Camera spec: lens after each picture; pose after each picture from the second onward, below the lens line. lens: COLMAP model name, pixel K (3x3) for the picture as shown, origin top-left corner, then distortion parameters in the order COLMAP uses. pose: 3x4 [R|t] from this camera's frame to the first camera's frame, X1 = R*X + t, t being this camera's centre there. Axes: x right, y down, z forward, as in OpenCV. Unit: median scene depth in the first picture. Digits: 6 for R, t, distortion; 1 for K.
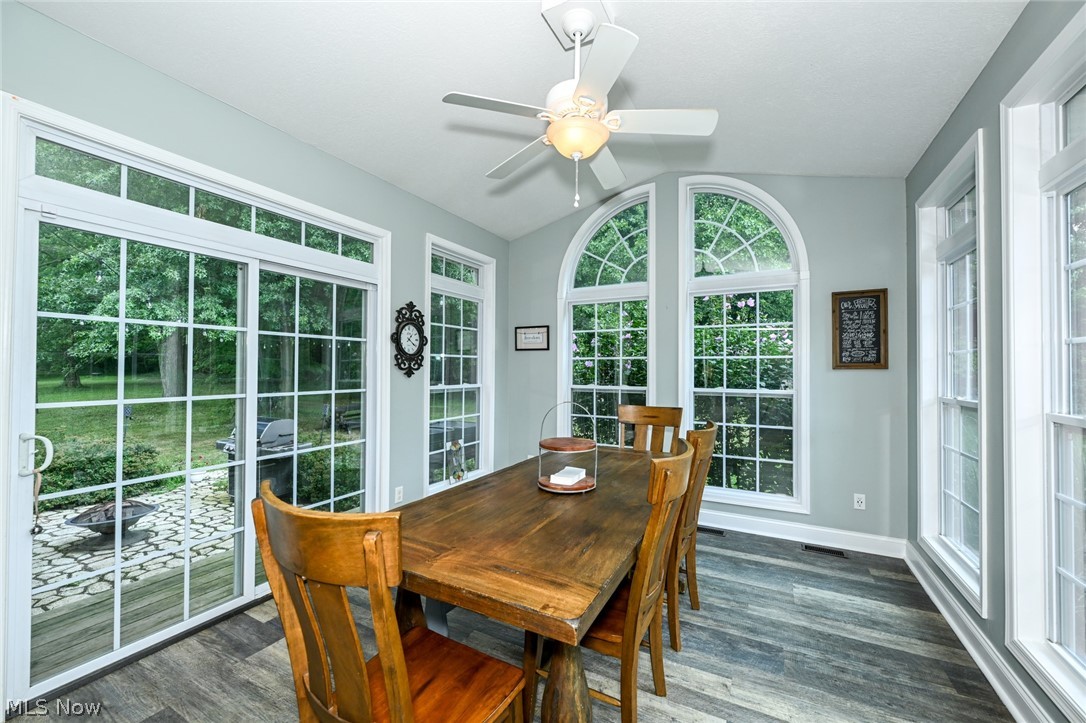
lens RADIAL K [[432.6, 0, 542.0], [0, 432.6, 359.8], [0, 0, 1]] dist [0.000928, 0.000108]
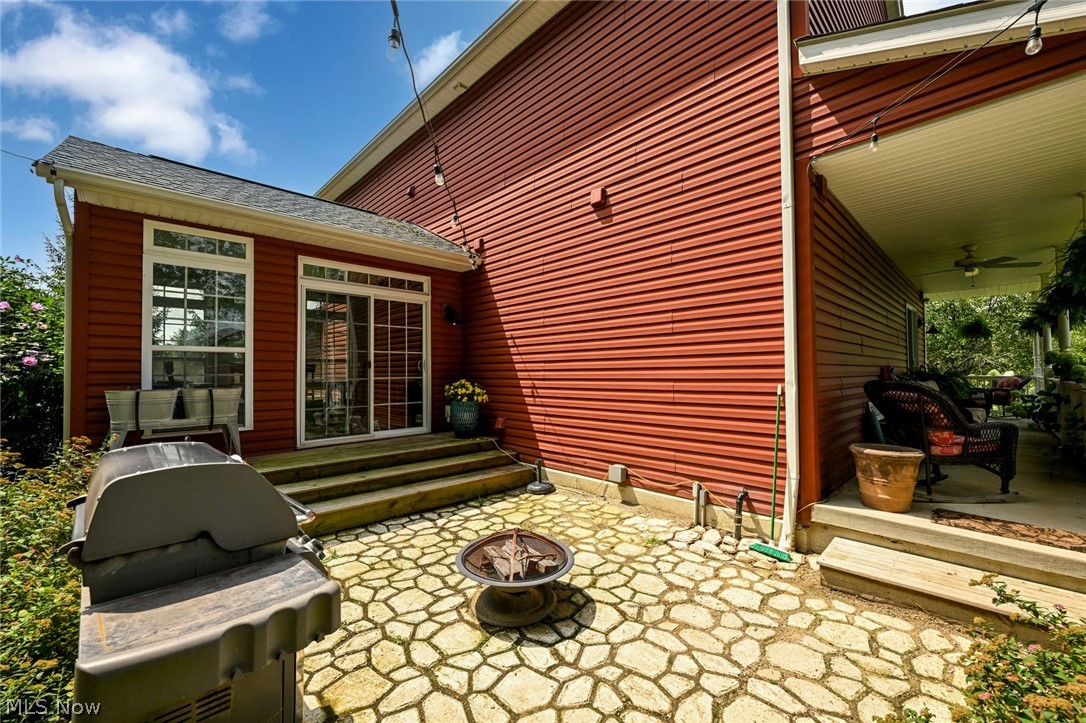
lens RADIAL K [[428.8, 0, 543.0], [0, 428.8, 361.5], [0, 0, 1]] dist [-0.000514, 0.000115]
pose [[-0.954550, 0.009021, 0.297914, -1.100584], [-0.000824, 0.999458, -0.032904, 0.108845], [-0.298050, -0.031654, -0.954025, 1.419914]]
